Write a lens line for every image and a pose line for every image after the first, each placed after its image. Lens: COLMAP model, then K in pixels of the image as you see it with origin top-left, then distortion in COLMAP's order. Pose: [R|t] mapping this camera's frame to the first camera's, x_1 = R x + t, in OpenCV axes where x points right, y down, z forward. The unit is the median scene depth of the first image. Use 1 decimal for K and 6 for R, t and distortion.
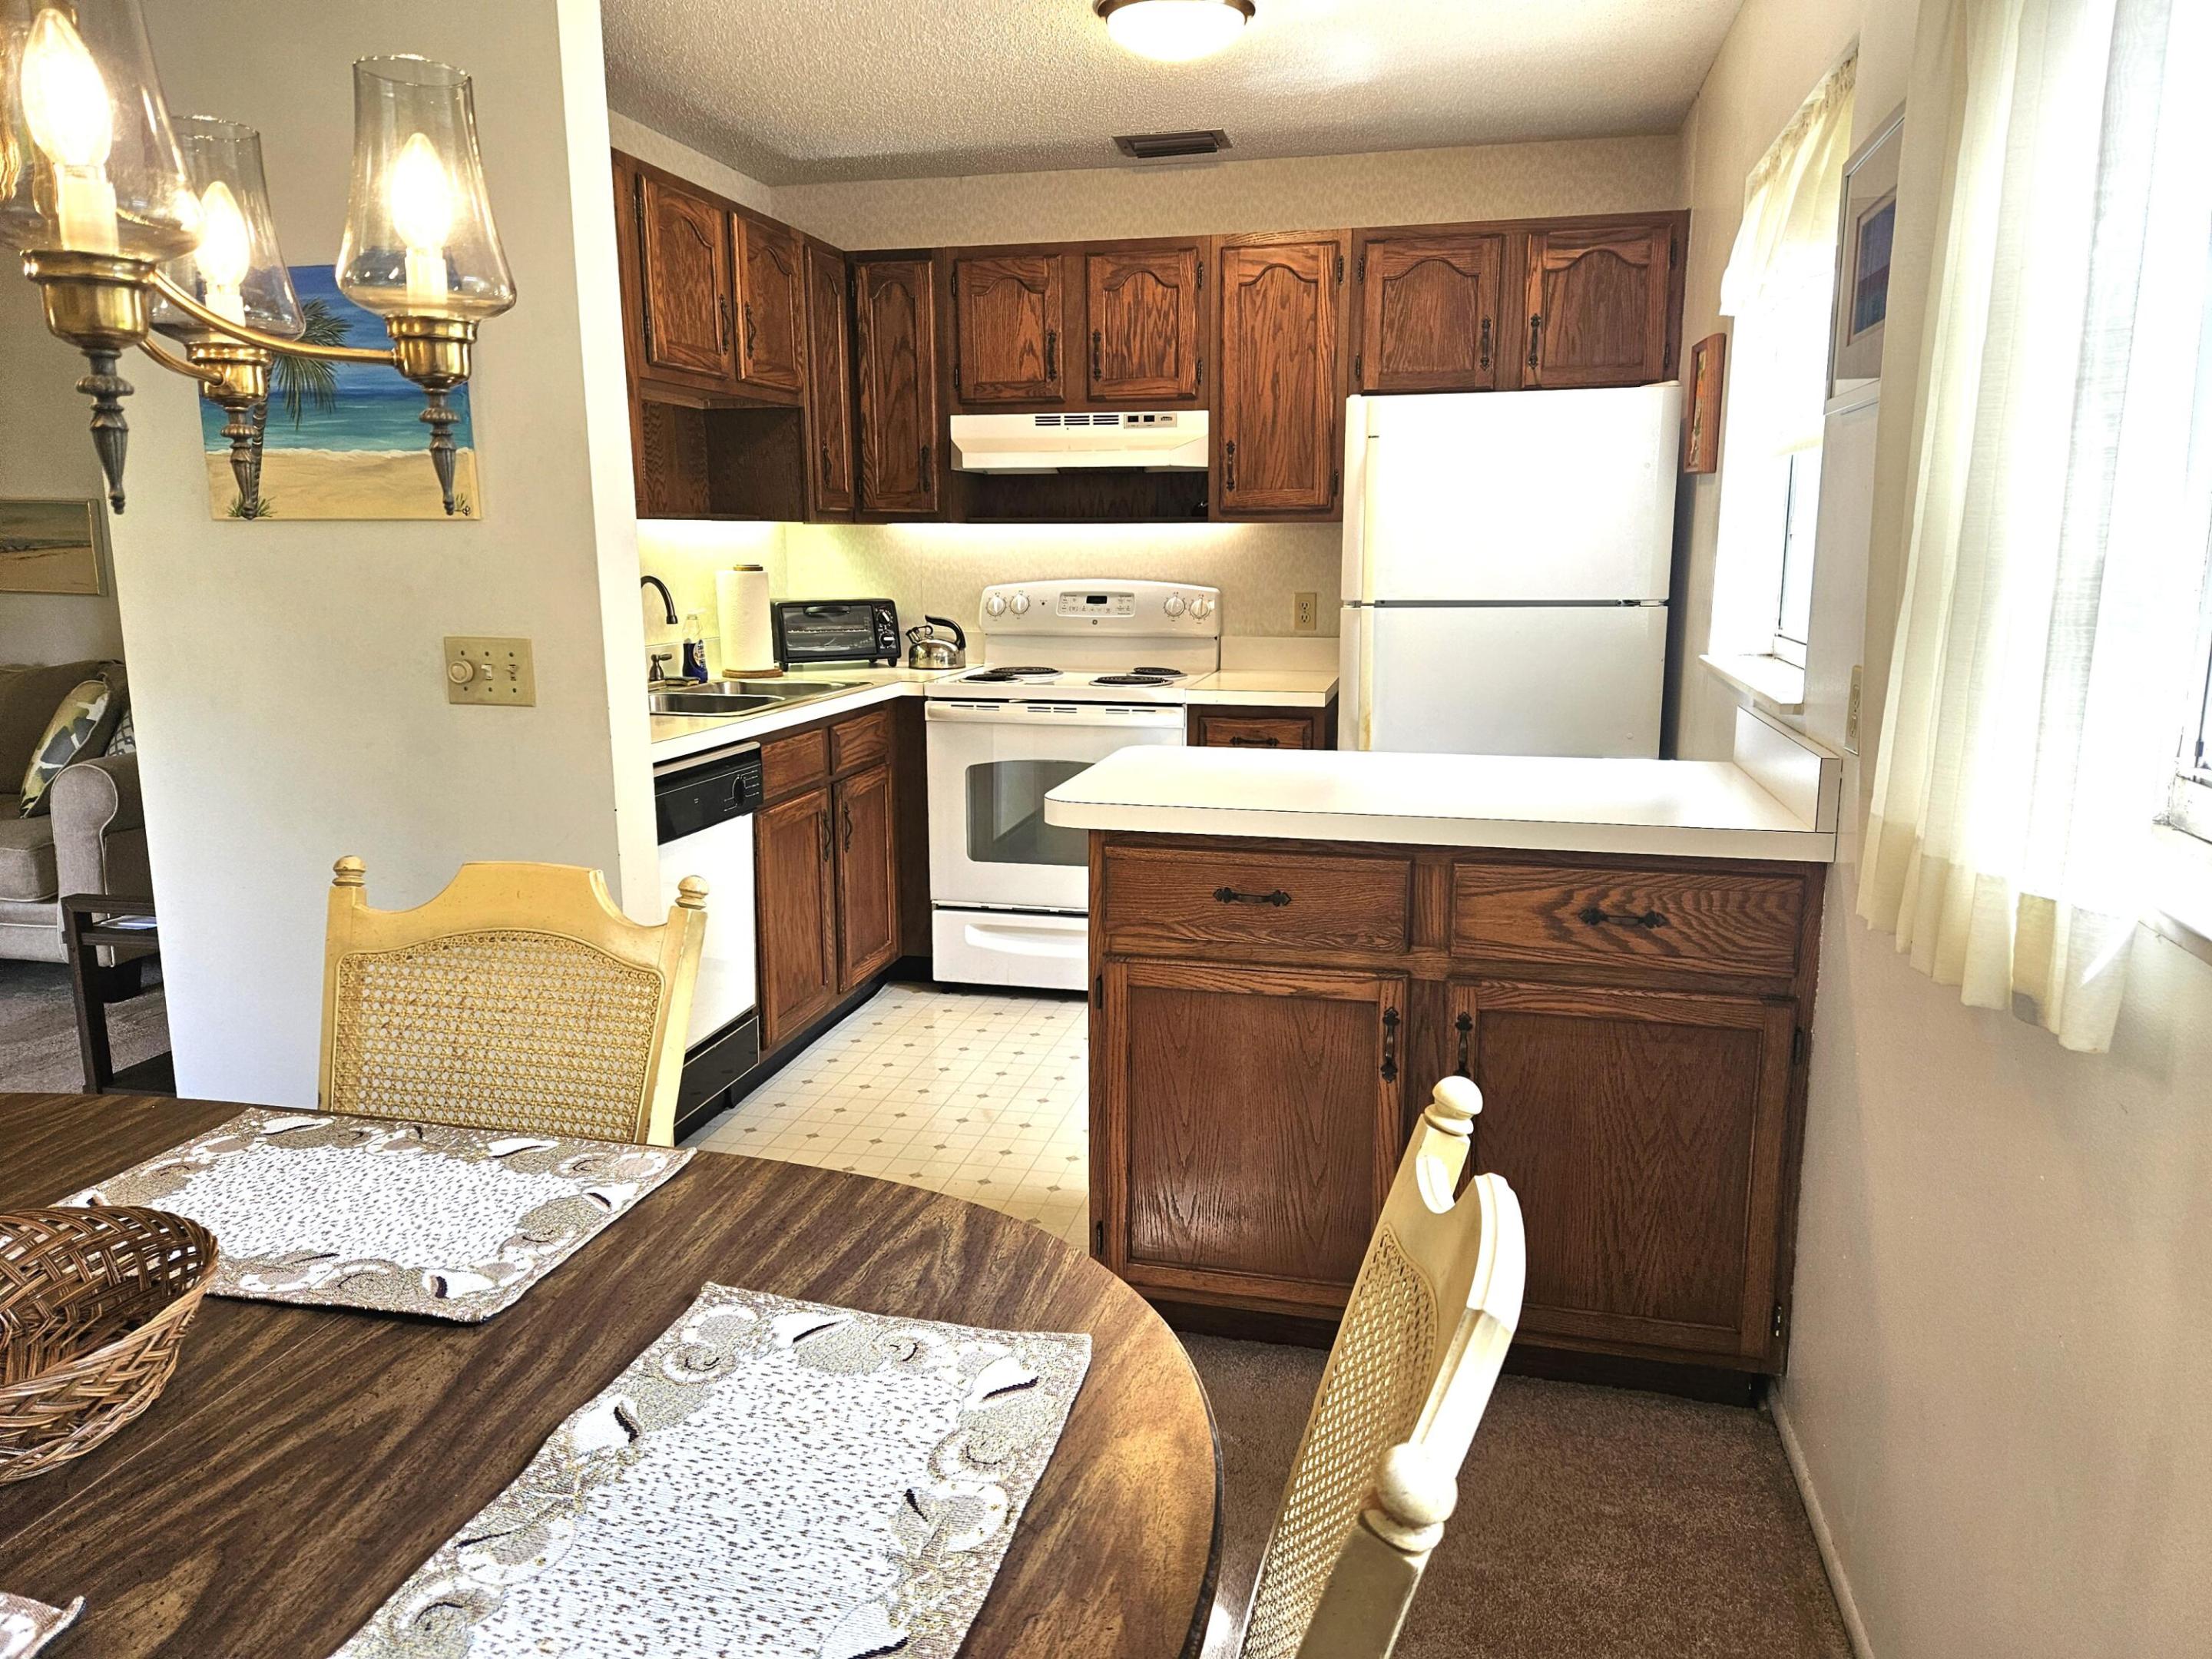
lens RADIAL K [[1492.5, 0, 1112.5], [0, 1492.5, 828.5], [0, 0, 1]] dist [0.067416, -0.062815]
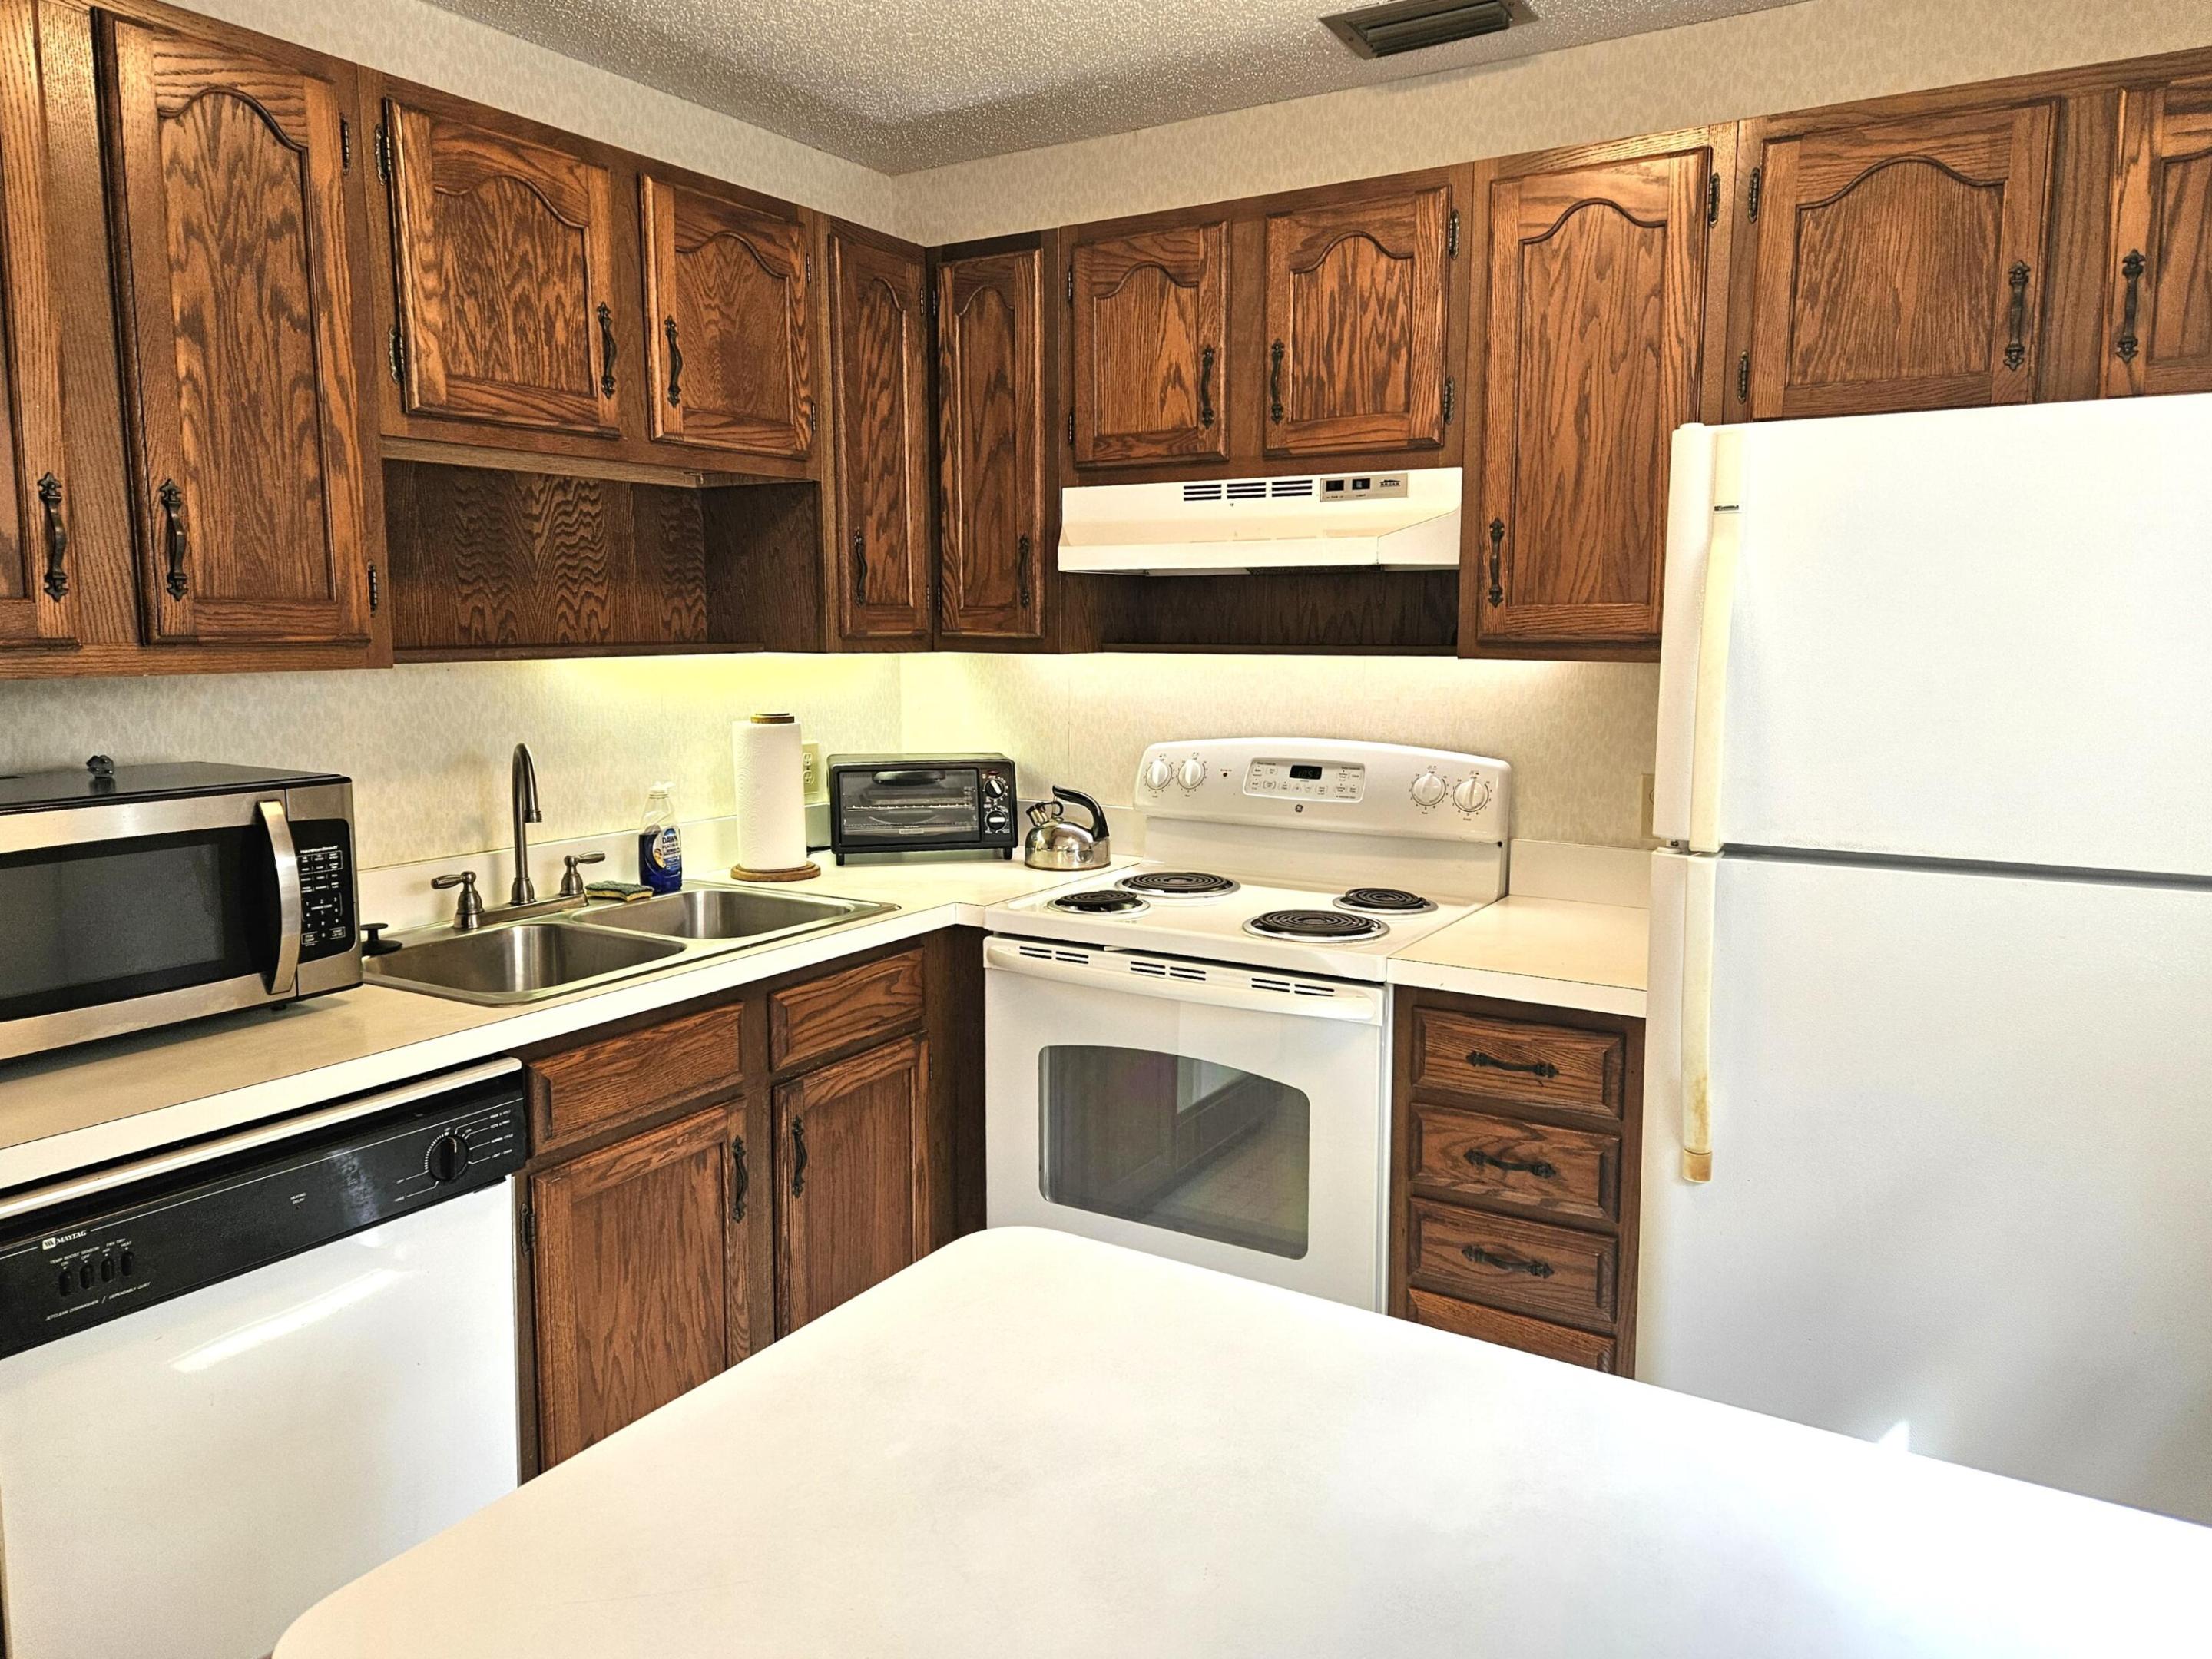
lens RADIAL K [[1492.5, 0, 1139.6], [0, 1492.5, 812.1], [0, 0, 1]] dist [0.067416, -0.062815]
pose [[0.949450, 0.043032, -0.310955, 0.130413], [-0.061003, 0.996968, -0.048297, -0.113010], [0.307934, 0.064825, 0.949197, 0.429653]]
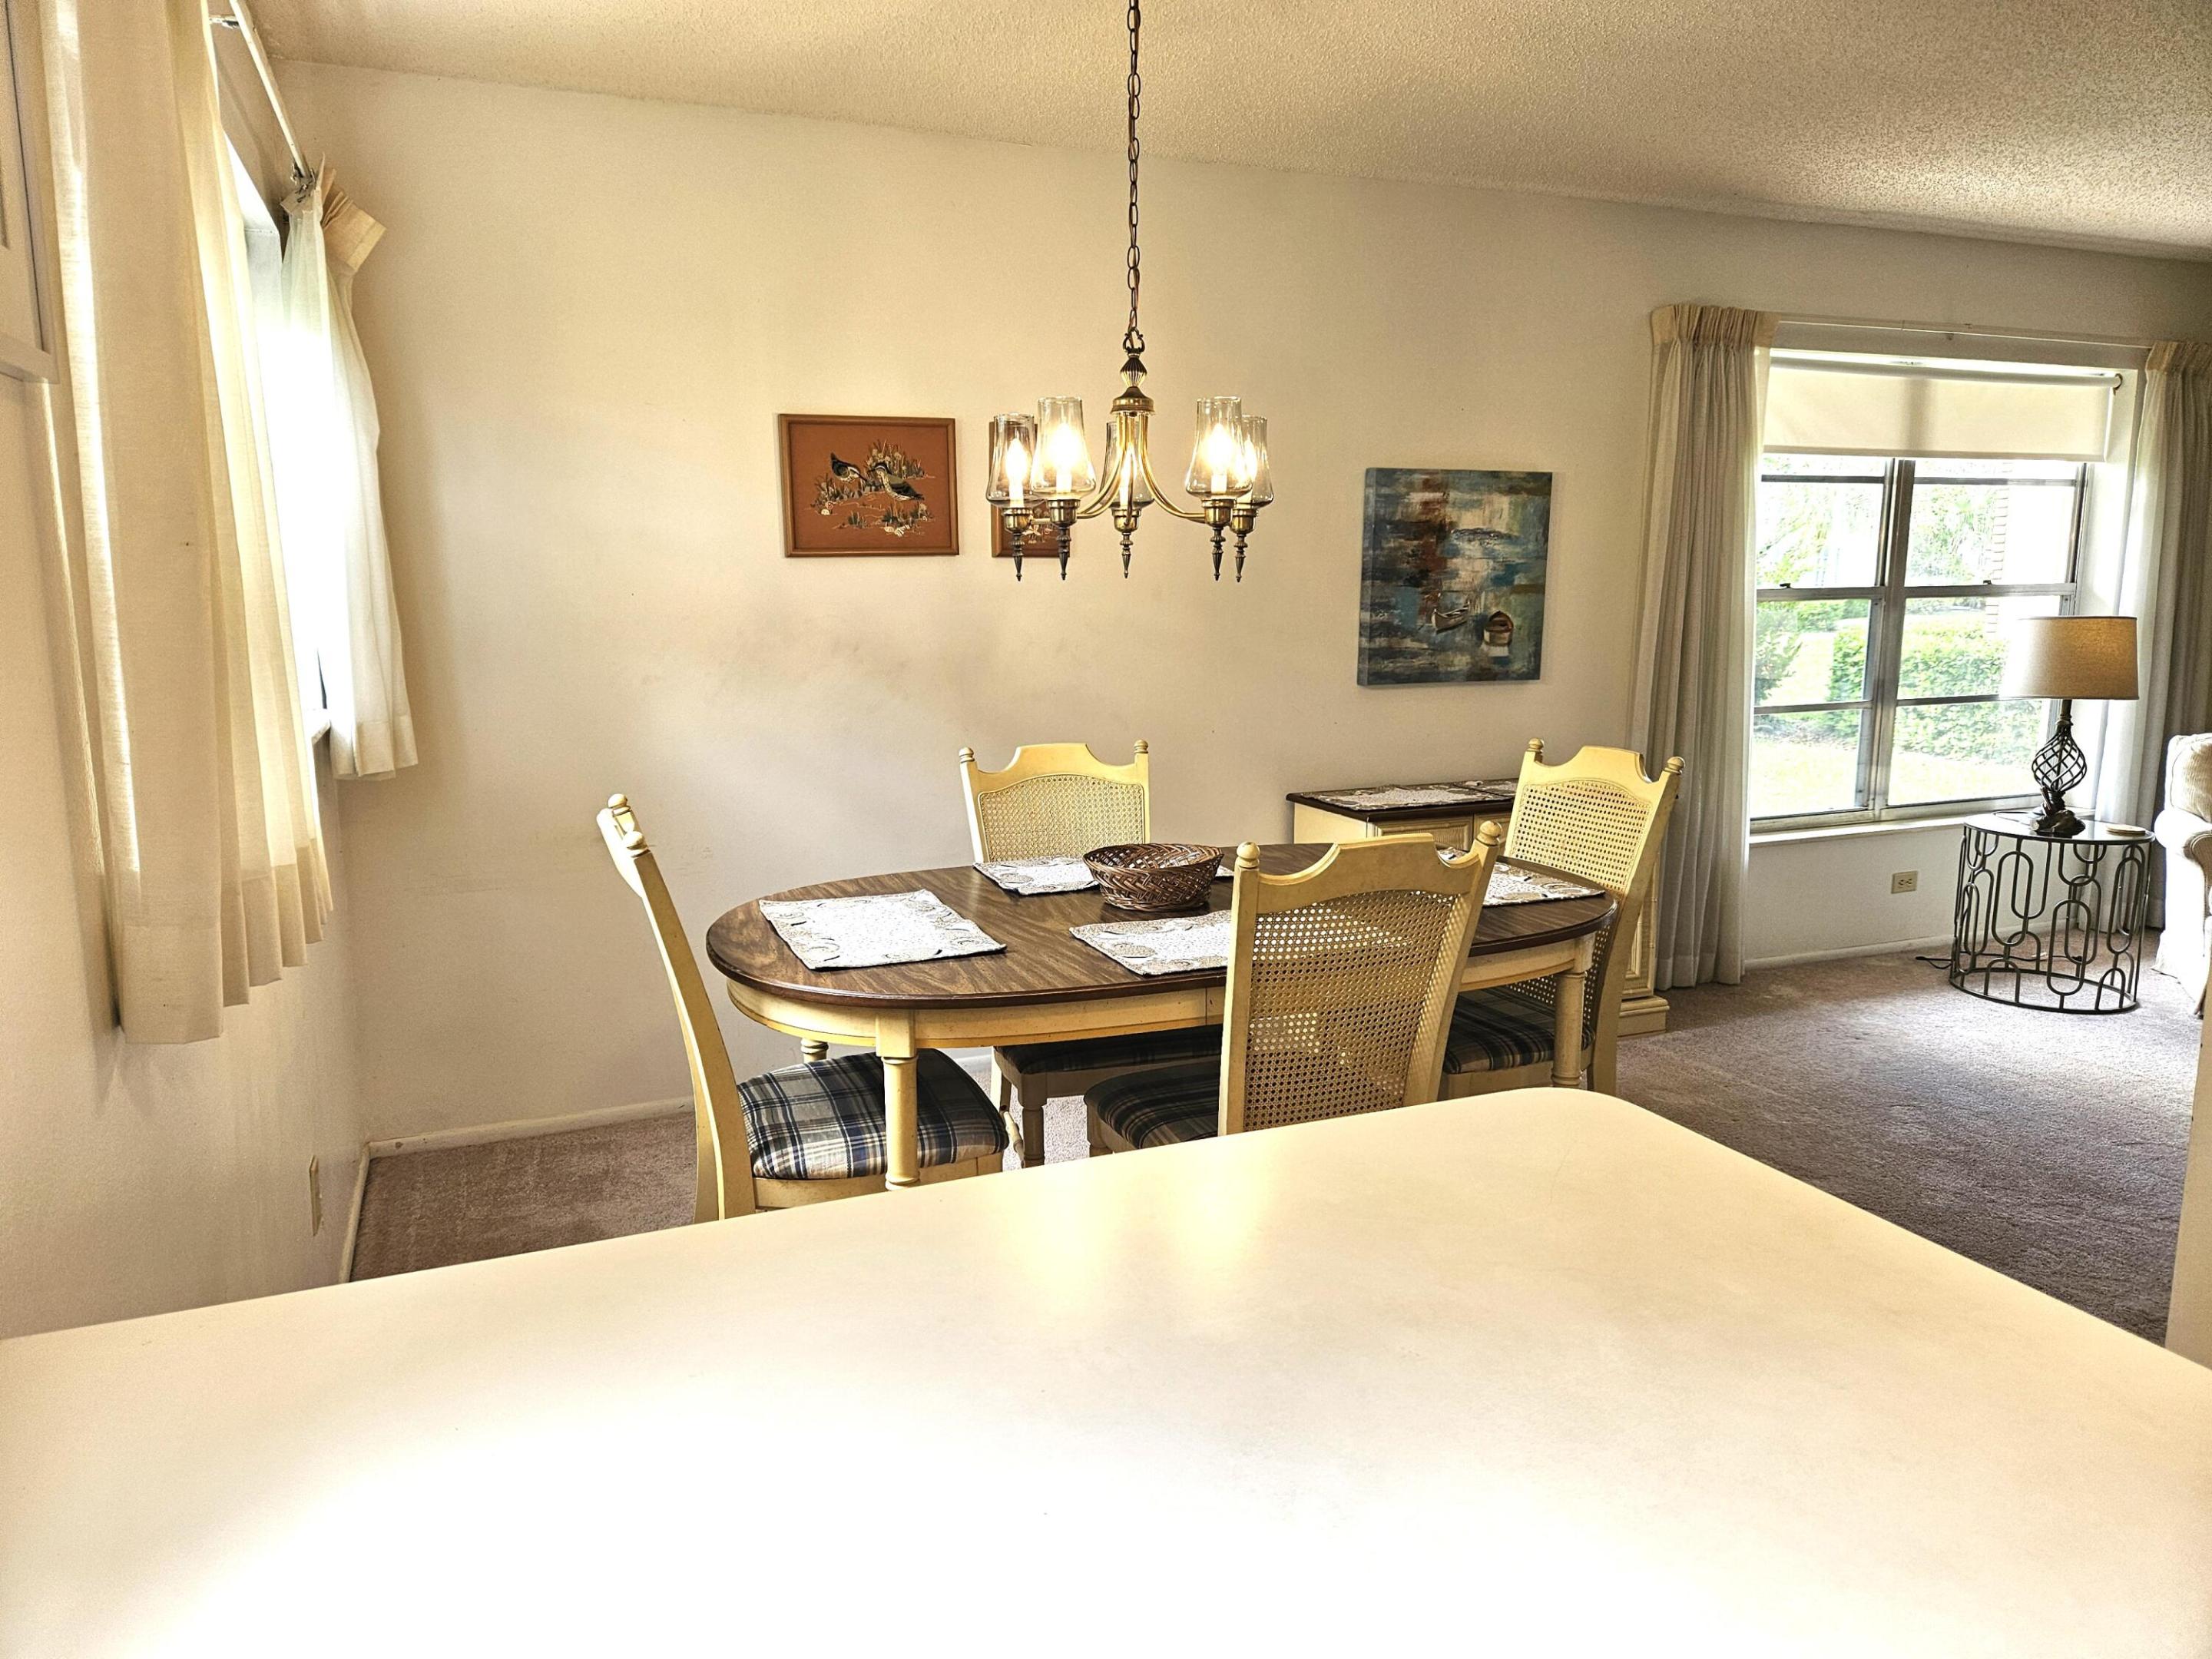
lens RADIAL K [[1492.5, 0, 1106.0], [0, 1492.5, 826.0], [0, 0, 1]] dist [0.067416, -0.062815]
pose [[-0.818067, 0.093931, -0.567400, 0.958002], [-0.105760, 0.945179, 0.308953, -0.626834], [0.565315, 0.312753, -0.763285, 3.218637]]
